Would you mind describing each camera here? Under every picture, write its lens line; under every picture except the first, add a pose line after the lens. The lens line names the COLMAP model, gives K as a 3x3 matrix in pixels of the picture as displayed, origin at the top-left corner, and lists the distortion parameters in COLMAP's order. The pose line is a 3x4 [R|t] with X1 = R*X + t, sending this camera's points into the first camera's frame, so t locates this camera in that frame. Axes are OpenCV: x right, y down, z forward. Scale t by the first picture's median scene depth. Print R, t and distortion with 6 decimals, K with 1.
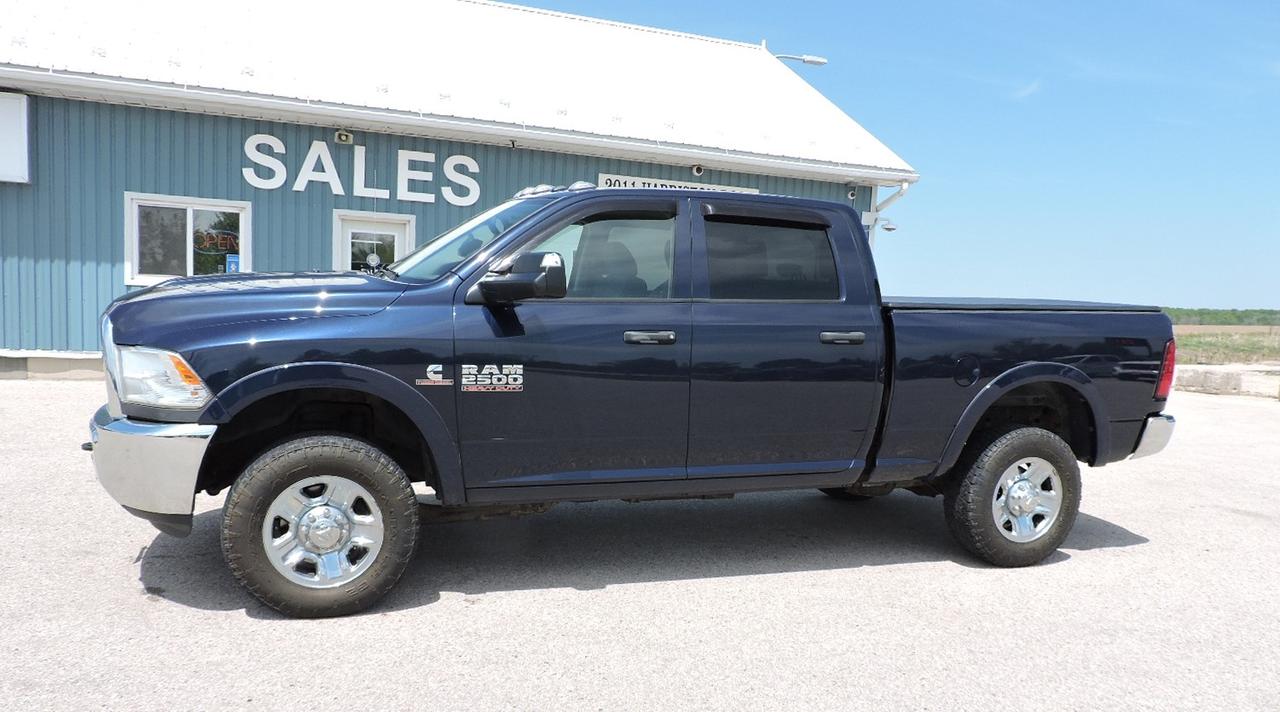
lens RADIAL K [[891.3, 0, 641.8], [0, 891.3, 358.2], [0, 0, 1]] dist [-0.020081, -0.000993]
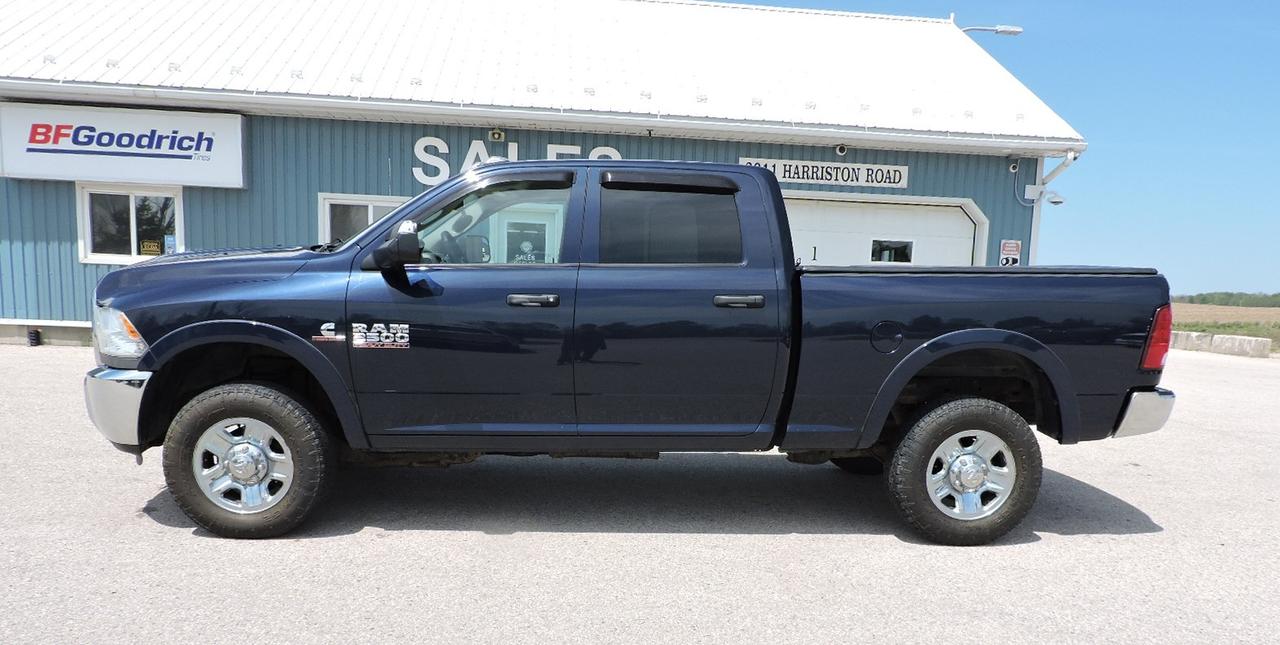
lens RADIAL K [[858.8, 0, 677.3], [0, 858.8, 364.1], [0, 0, 1]] dist [-0.019606, 0.000603]
pose [[0.965094, 0.012481, -0.261607, 0.374556], [-0.006783, 0.999720, 0.022671, 0.024117], [0.261817, -0.020105, 0.964908, 0.046955]]
